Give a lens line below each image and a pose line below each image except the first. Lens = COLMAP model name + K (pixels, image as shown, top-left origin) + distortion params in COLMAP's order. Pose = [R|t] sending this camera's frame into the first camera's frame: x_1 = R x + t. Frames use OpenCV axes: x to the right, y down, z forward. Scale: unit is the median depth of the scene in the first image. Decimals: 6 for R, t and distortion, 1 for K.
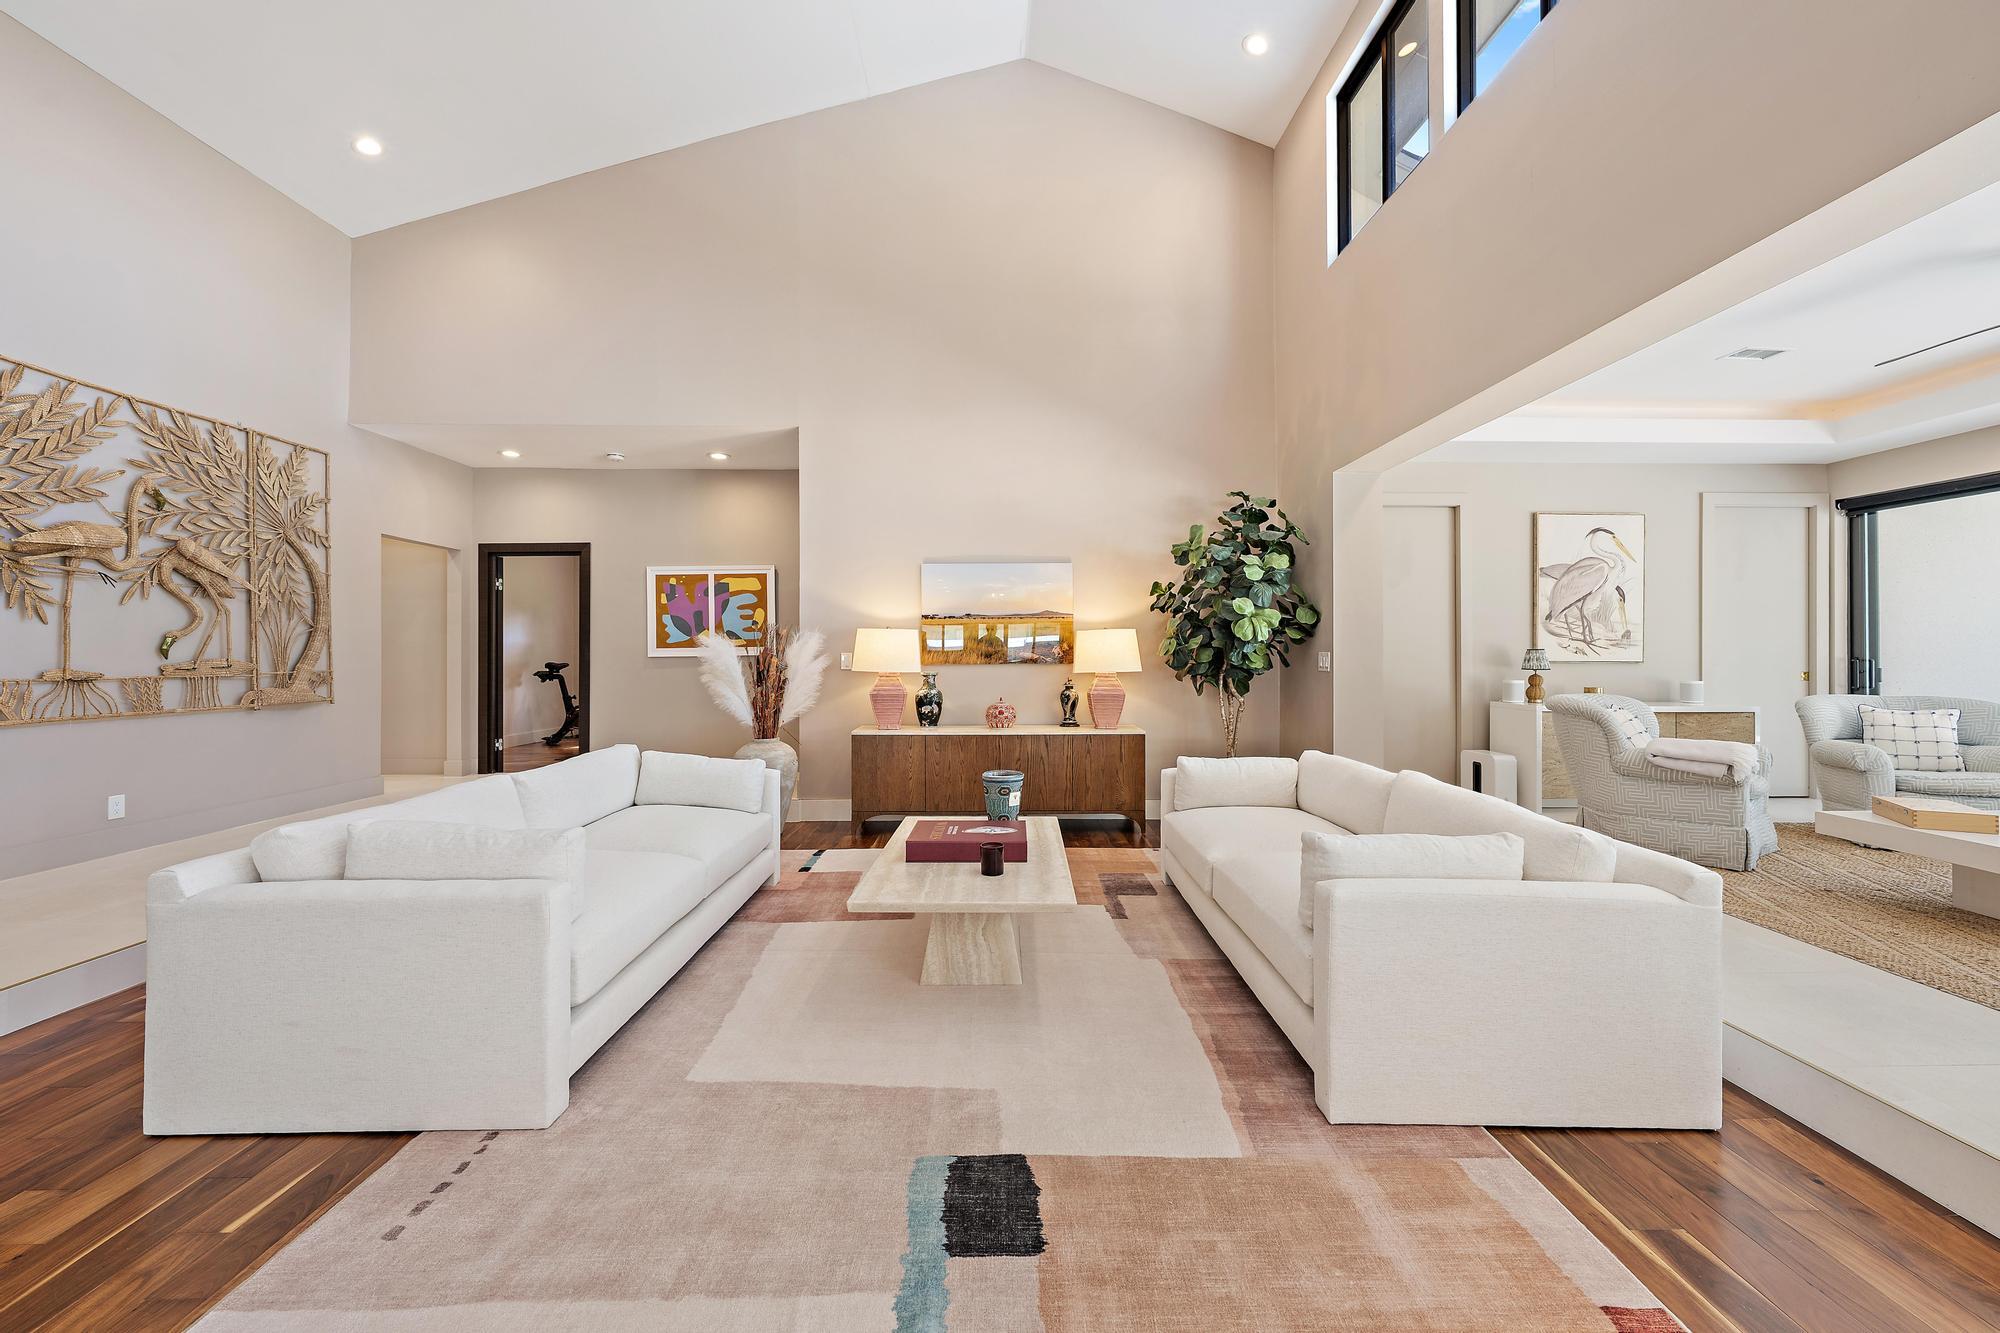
lens RADIAL K [[790.2, 0, 1021.3], [0, 790.2, 650.8], [0, 0, 1]] dist [-0.001872, 0.000538]
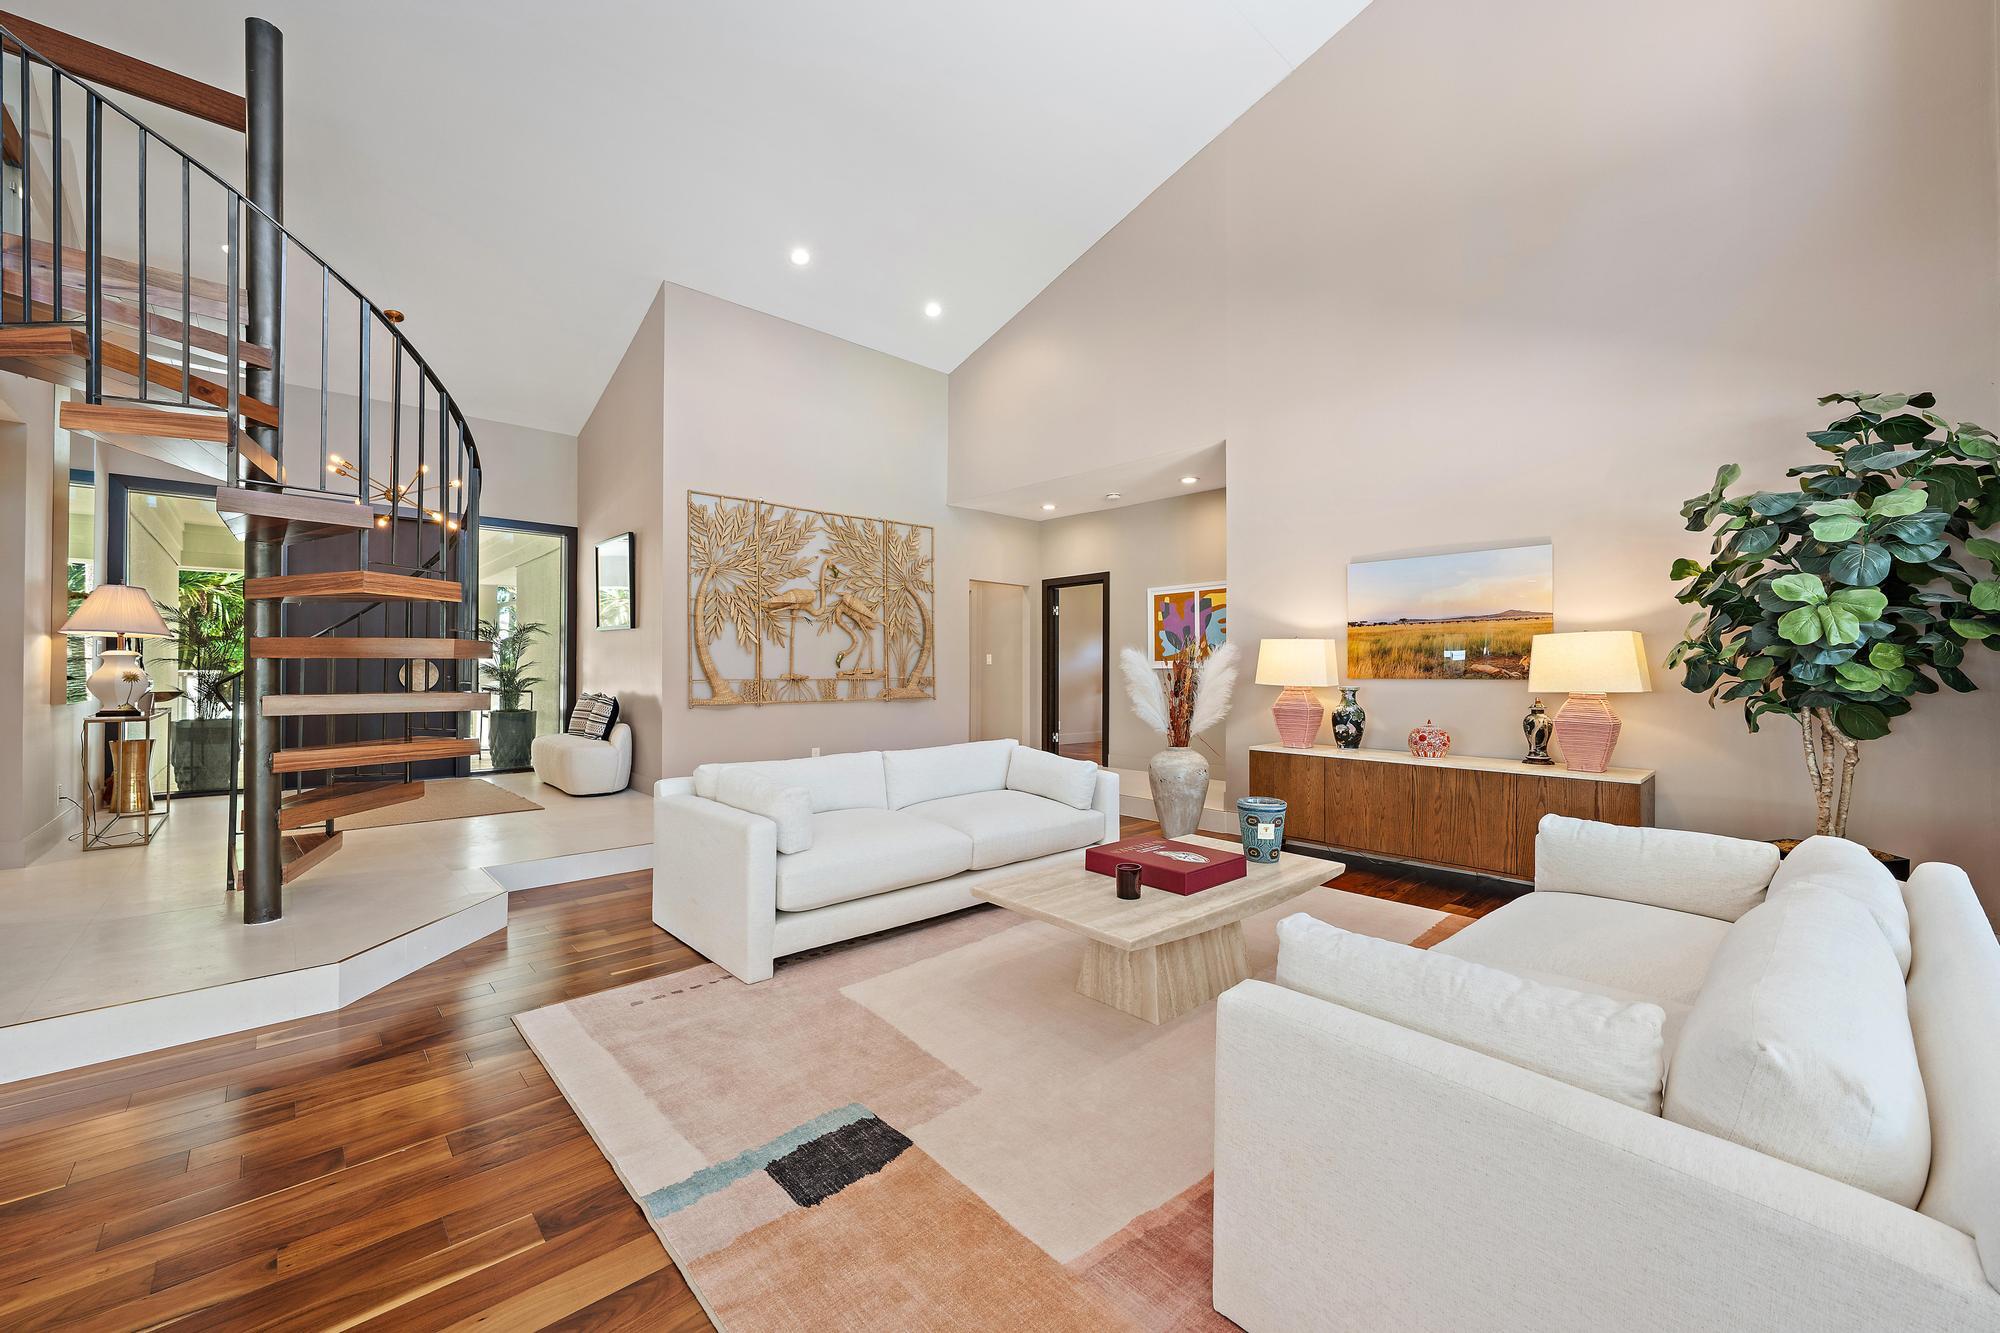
lens RADIAL K [[790.2, 0, 1011.6], [0, 790.2, 659.1], [0, 0, 1]] dist [-0.001872, 0.000538]
pose [[0.665544, -0.004768, -0.746343, 0.292909], [-0.000810, 0.999974, -0.007110, 0.002655], [0.746358, 0.005337, 0.665523, 0.135319]]
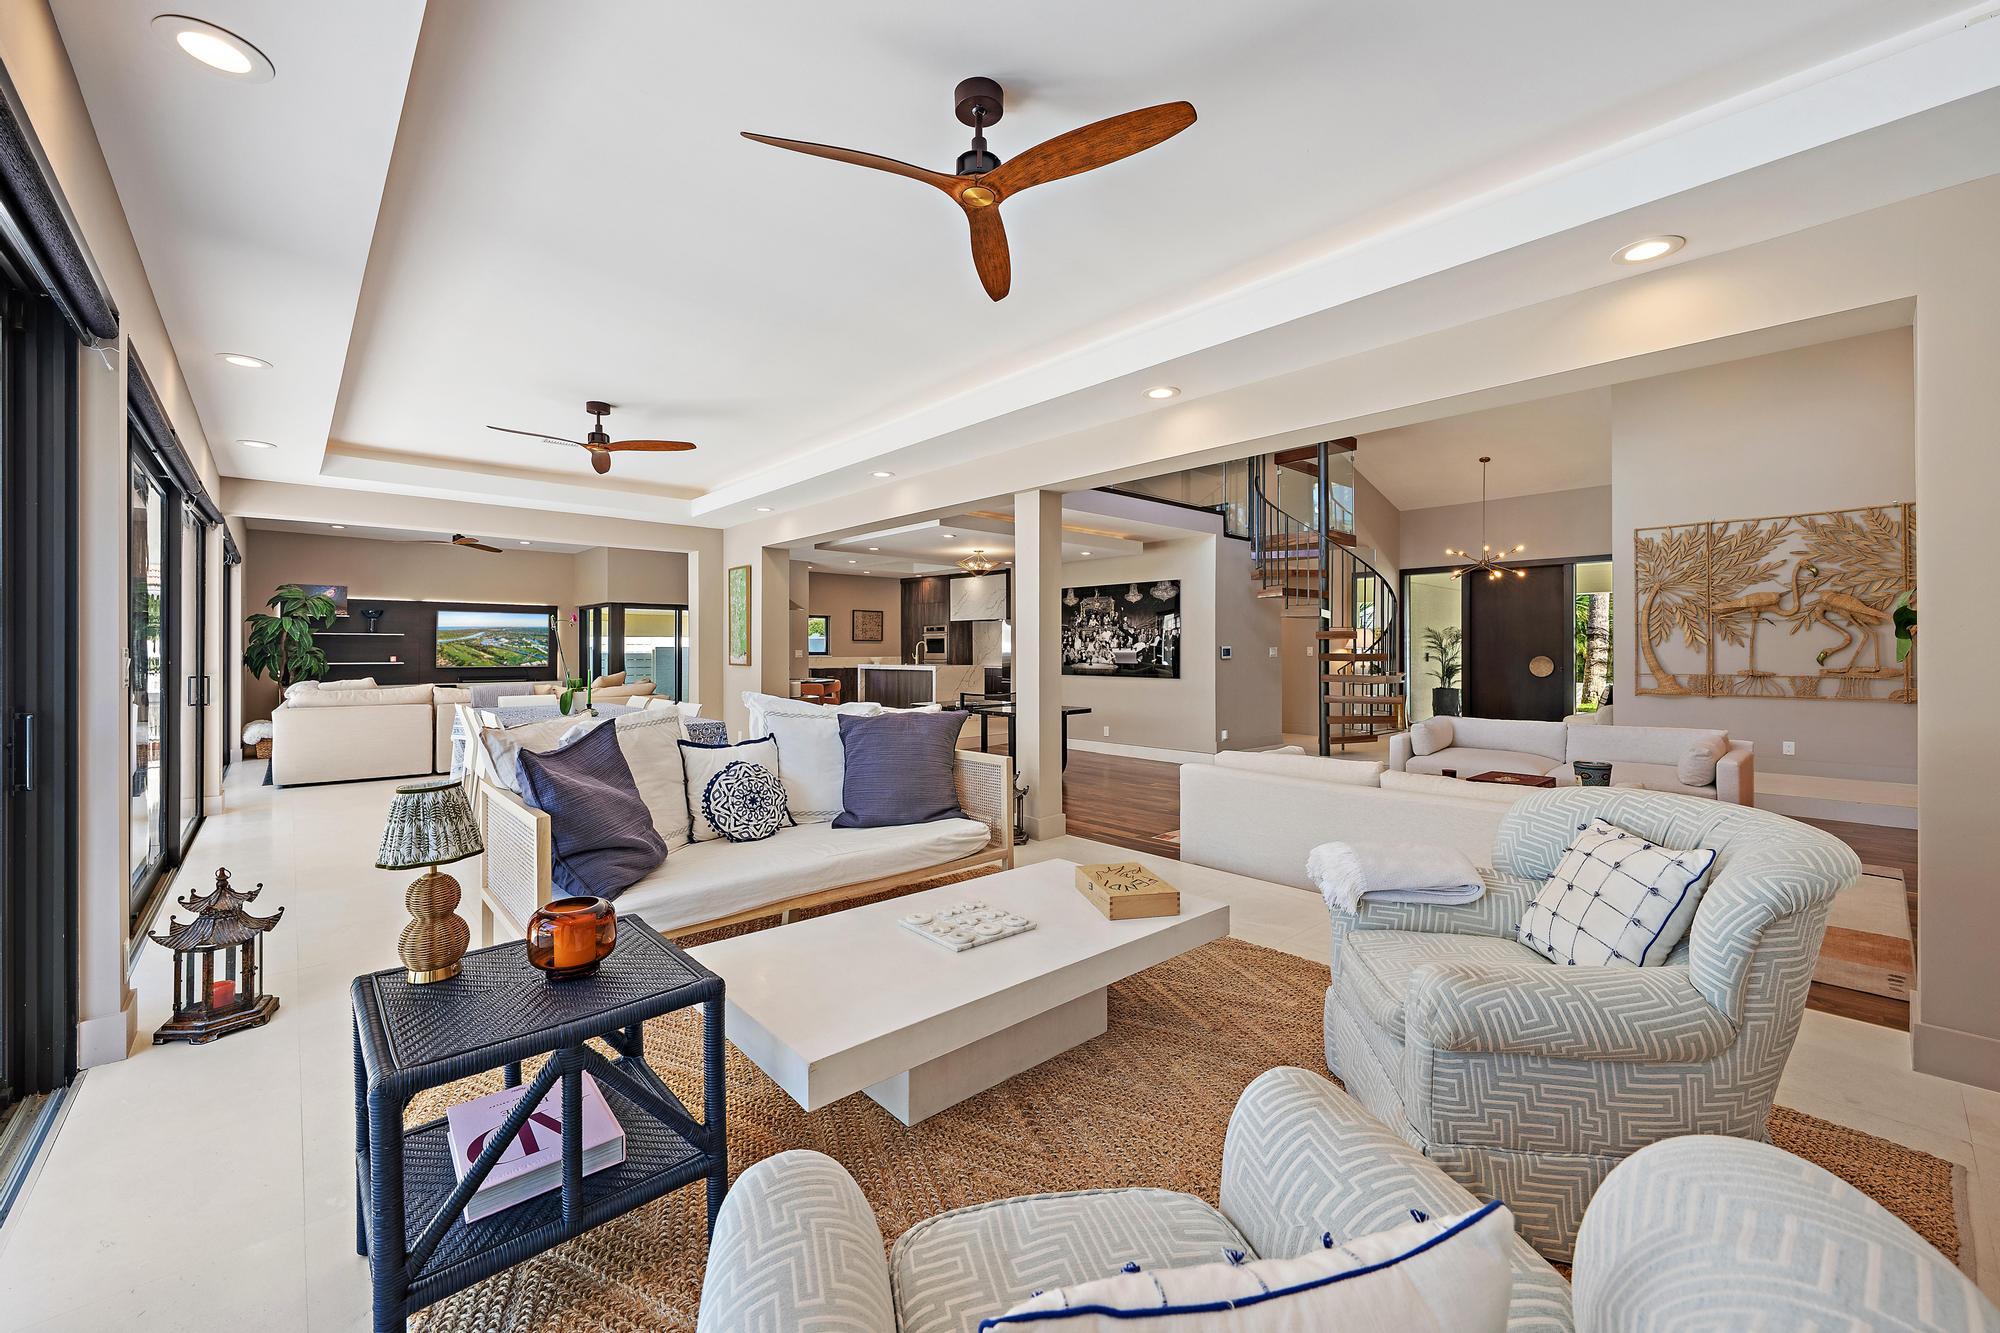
lens RADIAL K [[790.2, 0, 1007.1], [0, 790.2, 655.2], [0, 0, 1]] dist [-0.001872, 0.000538]
pose [[-0.755422, 0.004843, -0.655221, 0.991737], [0.004255, 0.999988, 0.002485, -0.017726], [0.655225, -0.000911, -0.755434, 0.872231]]
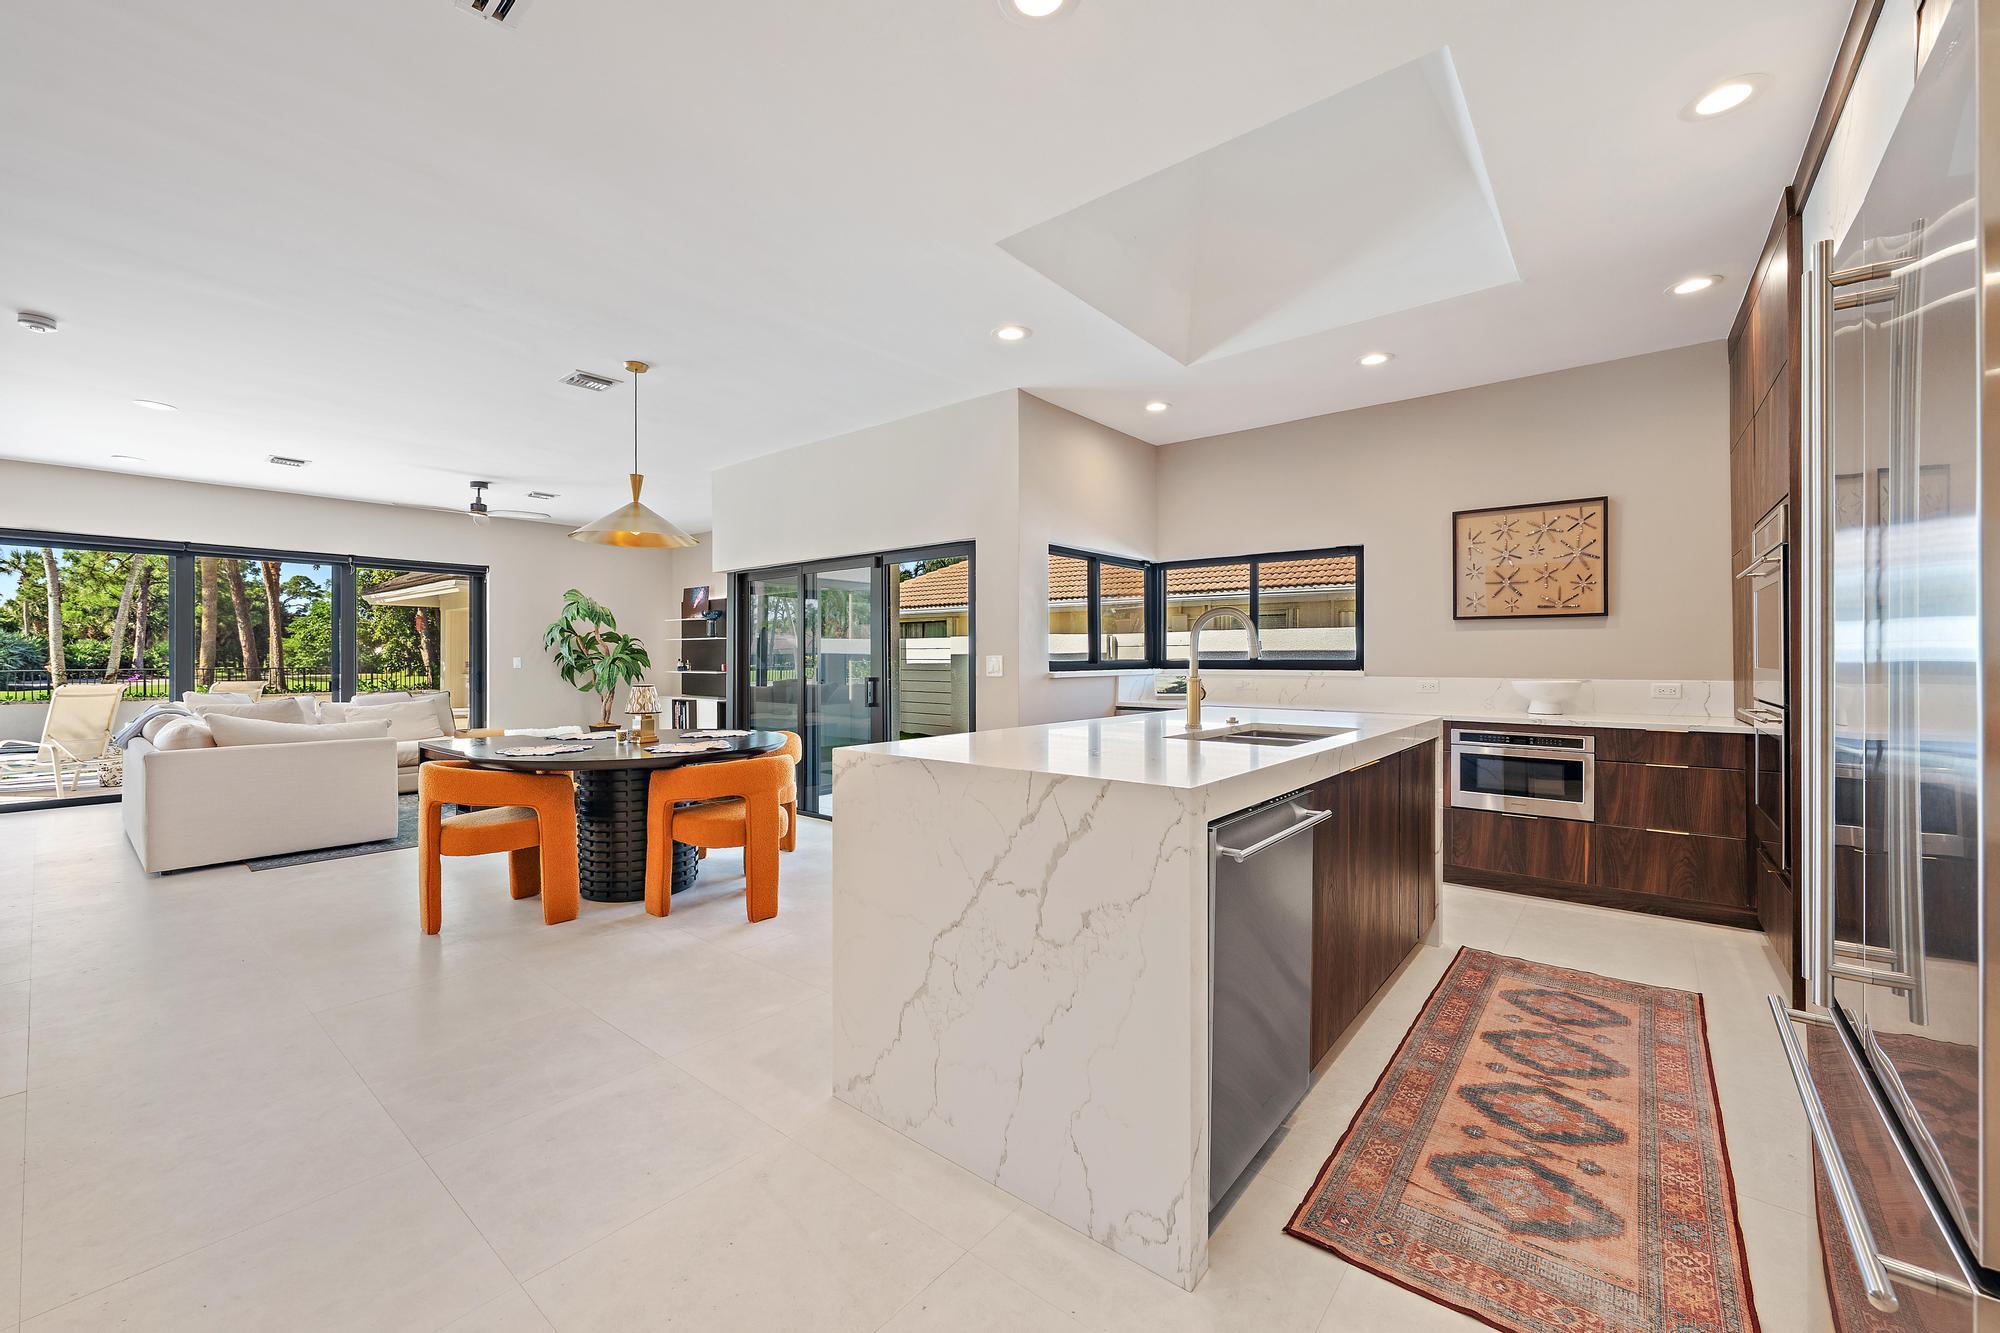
lens RADIAL K [[790.2, 0, 1000.4], [0, 790.2, 654.2], [0, 0, 1]] dist [-0.001872, 0.000538]
pose [[-0.759340, 0.007307, 0.650653, -0.604514], [0.001557, 0.999954, -0.009413, -0.023947], [-0.650692, -0.006135, -0.759317, -0.704072]]
